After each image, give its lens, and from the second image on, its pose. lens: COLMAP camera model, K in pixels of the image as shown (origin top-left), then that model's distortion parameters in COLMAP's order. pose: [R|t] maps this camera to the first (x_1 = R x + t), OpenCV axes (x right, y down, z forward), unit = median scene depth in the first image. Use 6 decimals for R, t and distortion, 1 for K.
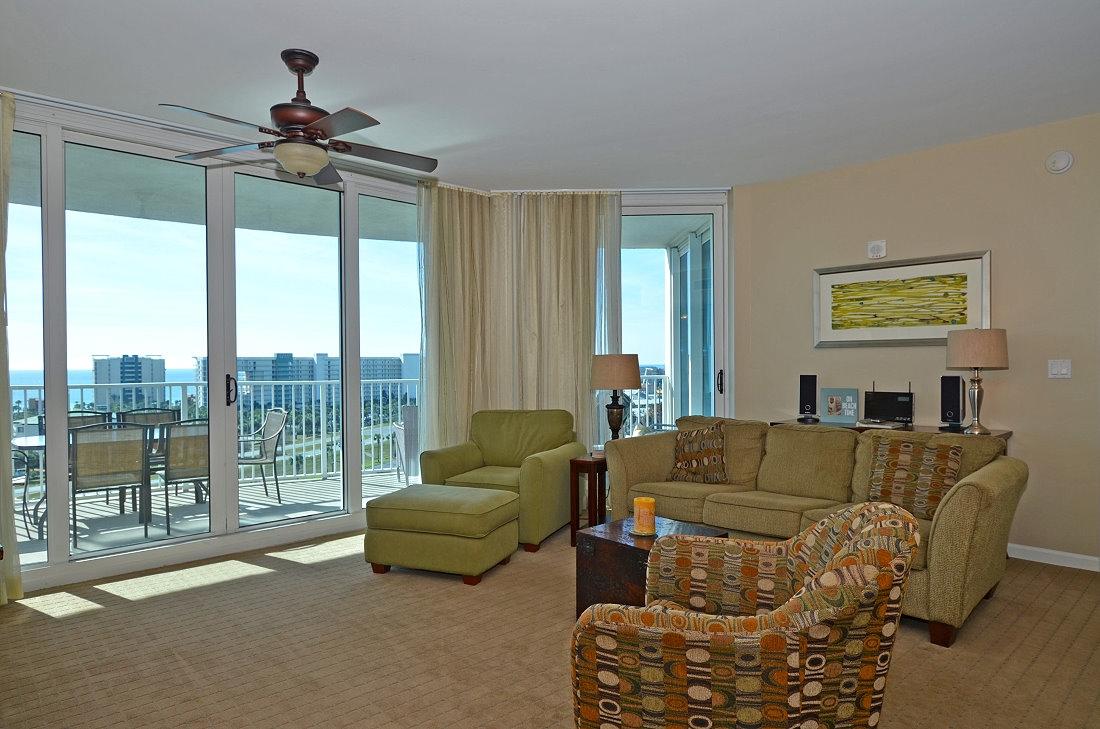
lens RADIAL K [[648.6, 0, 553.1], [0, 648.6, 367.6], [0, 0, 1]] dist [0.000440, -0.000624]
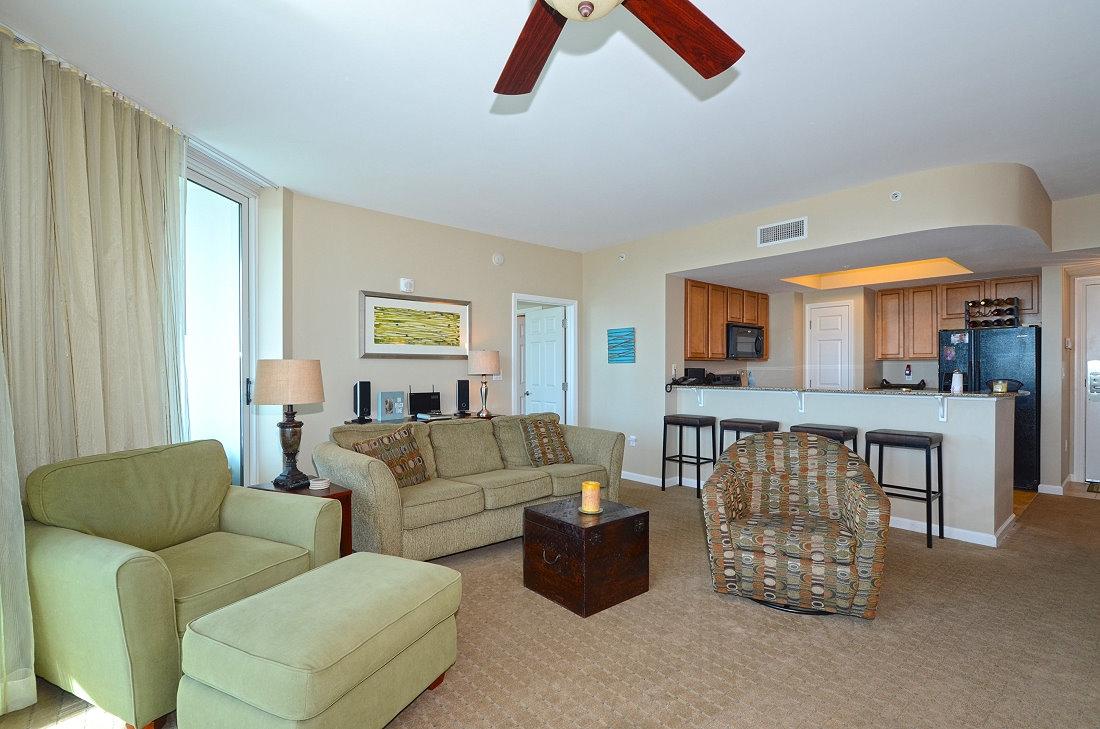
lens RADIAL K [[530.1, 0, 549.5], [0, 530.1, 370.4], [0, 0, 1]] dist [0.001786, -0.000251]
pose [[0.050662, 0.005047, 0.998703, -0.535817], [0.007803, 0.999955, -0.005449, -0.000957], [-0.998685, 0.008069, 0.050620, 0.628289]]
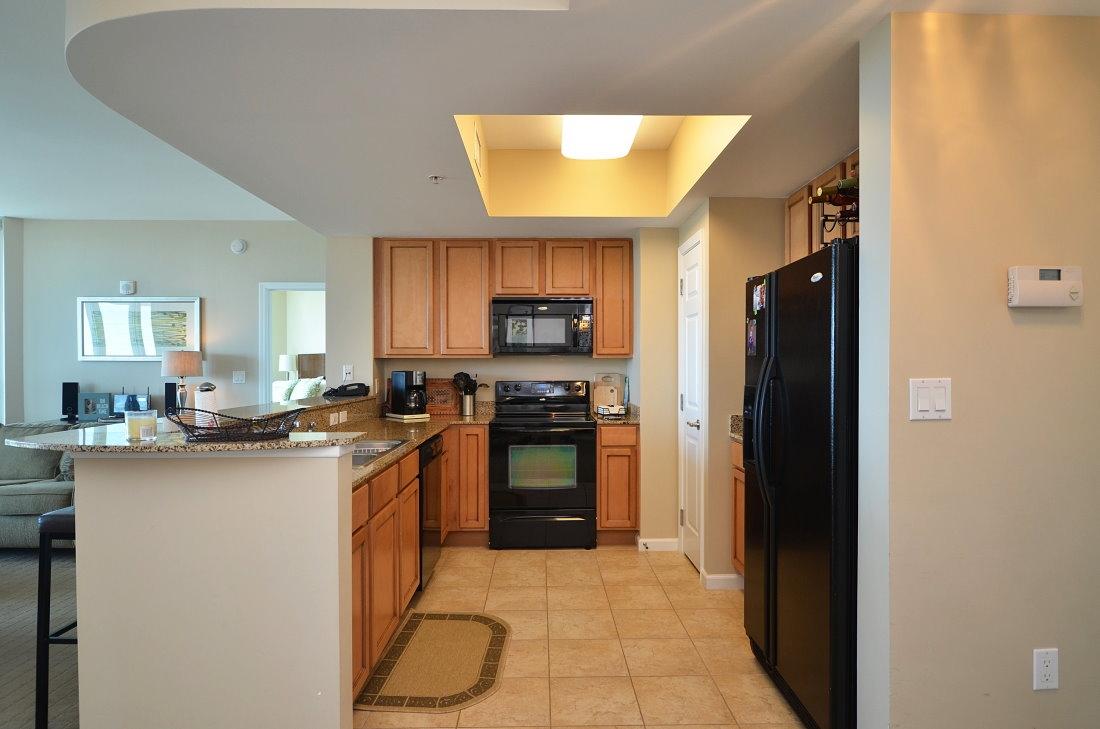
lens RADIAL K [[578.1, 0, 554.0], [0, 578.1, 370.6], [0, 0, 1]] dist [-0.003952, -0.001341]
pose [[0.676240, 0.000822, 0.736681, 0.211807], [0.000920, 0.999998, -0.001961, -0.008752], [-0.736681, 0.002004, 0.676238, -0.415975]]
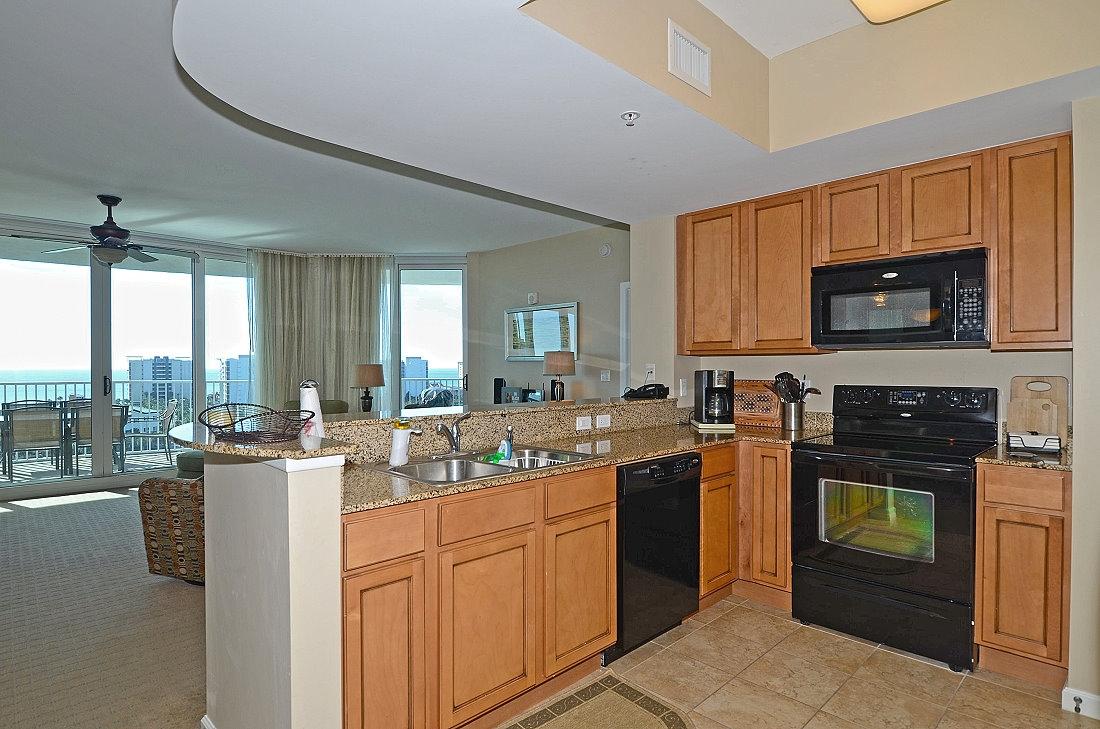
lens RADIAL K [[578.1, 0, 554.0], [0, 578.1, 370.6], [0, 0, 1]] dist [-0.003952, -0.001341]
pose [[0.999809, 0.005758, 0.018700, 0.501889], [-0.005781, 0.999983, 0.001175, -0.009493], [-0.018693, -0.001283, 0.999824, -0.376434]]
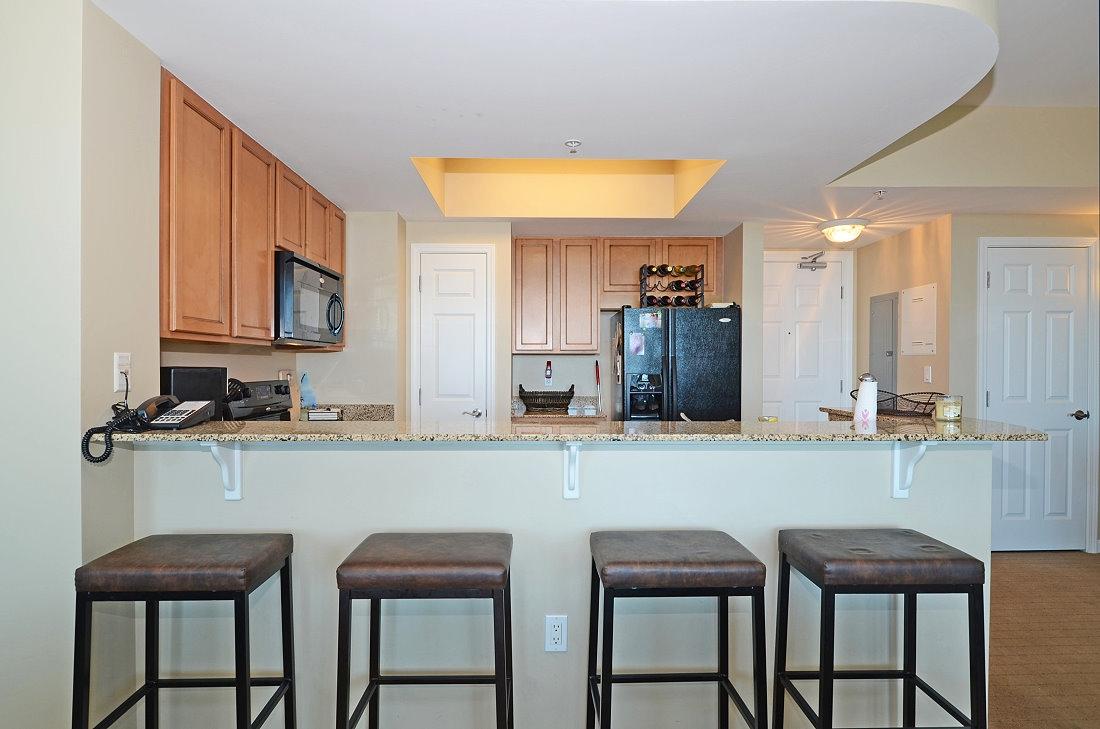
lens RADIAL K [[606.6, 0, 550.0], [0, 606.6, 367.3], [0, 0, 1]] dist [-0.006942, -0.001853]
pose [[-0.736937, 0.002813, 0.675956, 0.209226], [0.008320, 0.999953, 0.004909, -0.010414], [-0.675911, 0.009242, -0.736926, 0.506507]]
